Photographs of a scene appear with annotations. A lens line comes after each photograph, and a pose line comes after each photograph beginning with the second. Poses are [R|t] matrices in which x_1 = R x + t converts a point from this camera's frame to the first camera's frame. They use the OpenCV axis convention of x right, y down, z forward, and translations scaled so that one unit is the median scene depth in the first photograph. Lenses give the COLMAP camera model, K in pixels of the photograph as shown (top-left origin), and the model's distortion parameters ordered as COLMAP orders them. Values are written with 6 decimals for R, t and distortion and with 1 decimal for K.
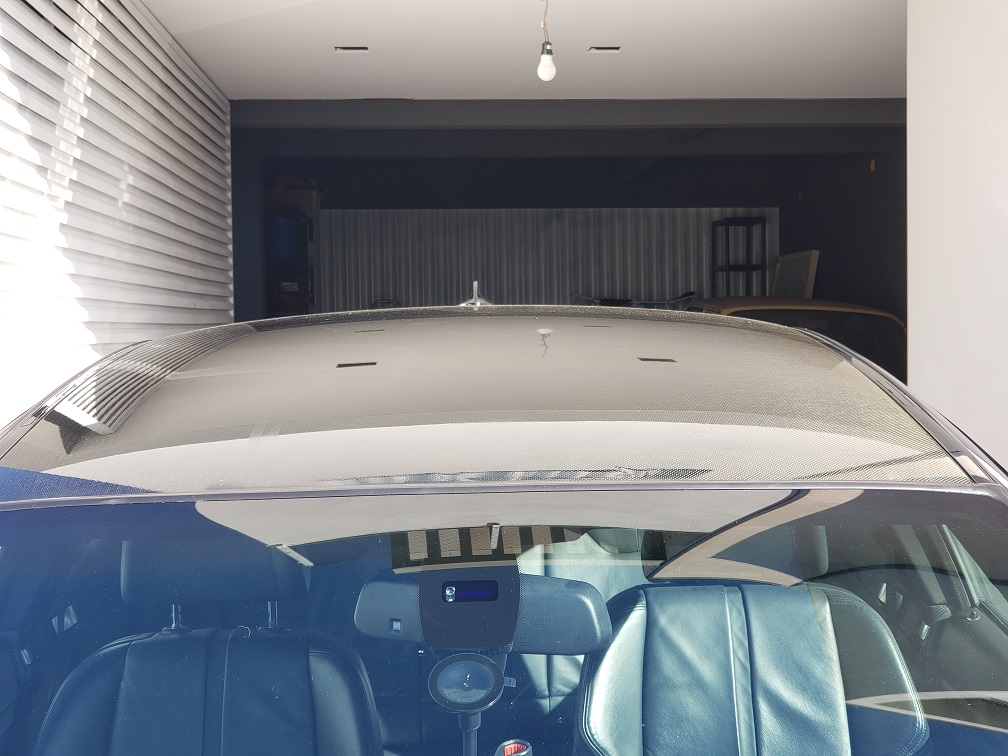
lens RADIAL K [[1492.0, 0, 504.0], [0, 1492.0, 378.0], [0, 0, 1]] dist [-0.162147, 0.995252]
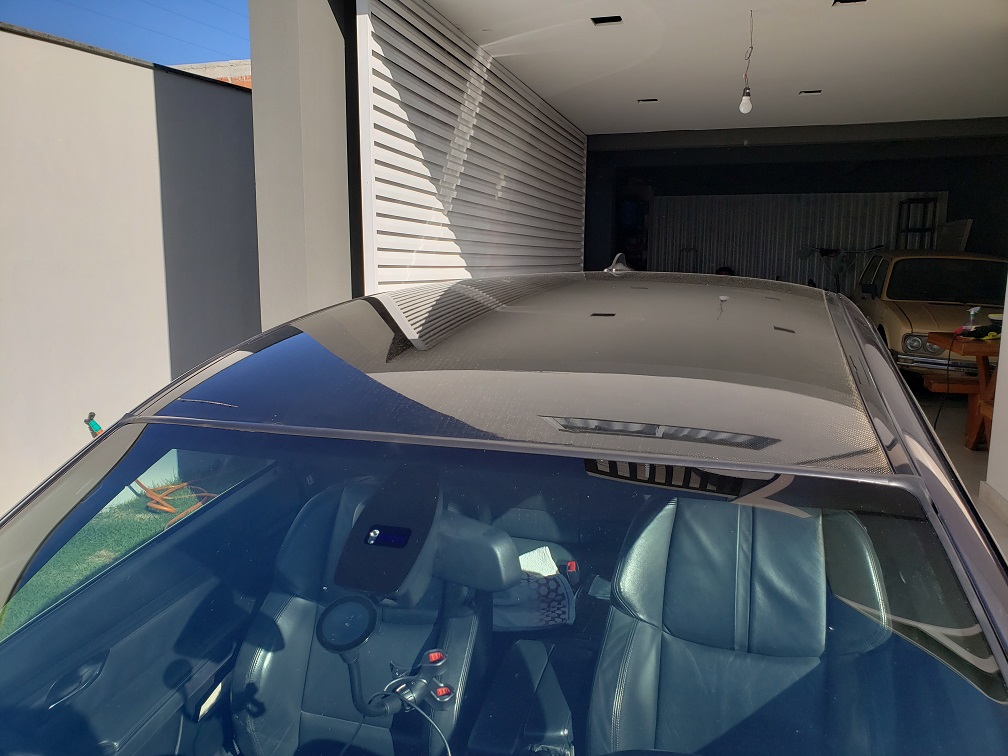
lens RADIAL K [[762.4, 0, 504.0], [0, 762.4, 378.0], [0, 0, 1]] dist [0.027702, -0.048252]
pose [[0.937876, 0.067624, -0.340317, 0.073819], [-0.025797, 0.991699, 0.125965, -0.018494], [0.346010, -0.109361, 0.931835, 0.123656]]
